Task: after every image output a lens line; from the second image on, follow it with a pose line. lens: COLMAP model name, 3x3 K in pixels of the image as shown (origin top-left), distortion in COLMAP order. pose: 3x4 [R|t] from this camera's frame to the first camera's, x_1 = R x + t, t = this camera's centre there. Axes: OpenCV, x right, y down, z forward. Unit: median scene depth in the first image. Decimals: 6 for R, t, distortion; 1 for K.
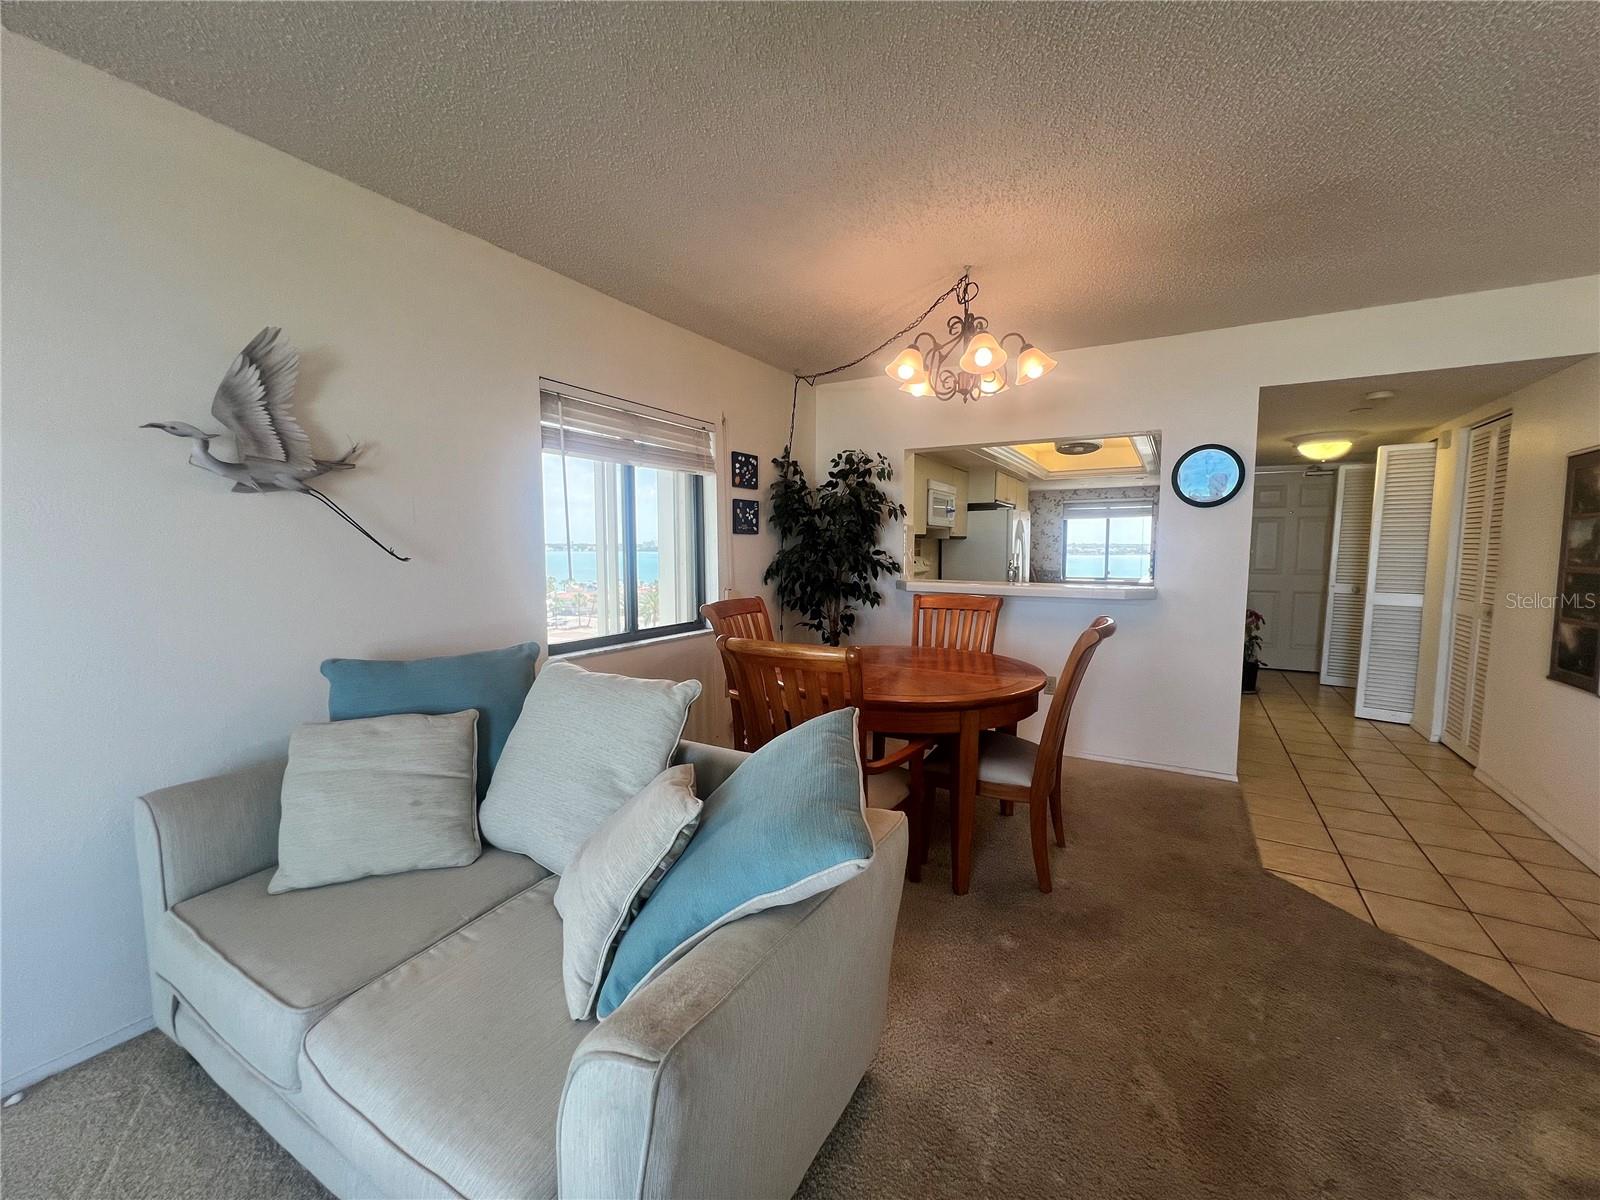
lens RADIAL K [[641.0, 0, 800.0], [0, 641.0, 600.0], [0, 0, 1]] dist [-0.001481, 0.000217]
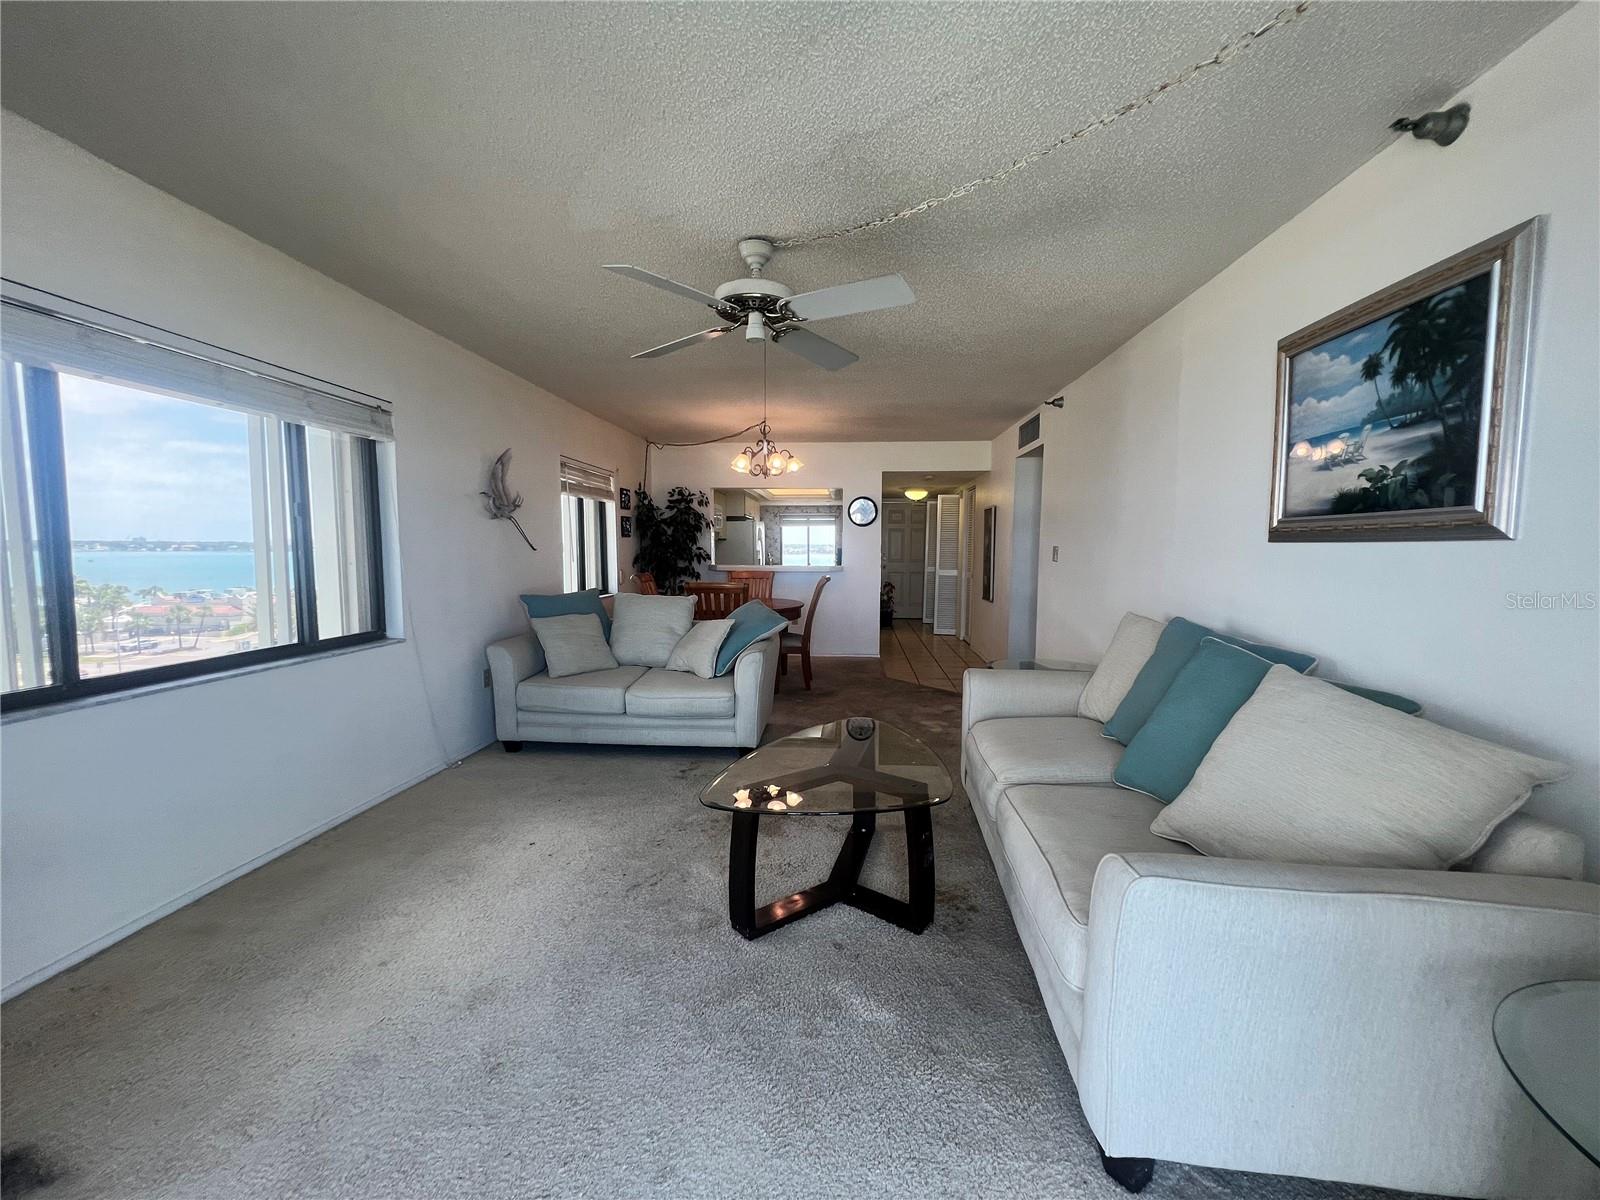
lens RADIAL K [[641.0, 0, 800.0], [0, 641.0, 600.0], [0, 0, 1]] dist [-0.001481, 0.000217]
pose [[0.898335, -0.034238, 0.437975, -0.407801], [0.033964, 0.999387, 0.008463, 0.060579], [-0.437996, 0.007273, 0.898948, -0.679181]]
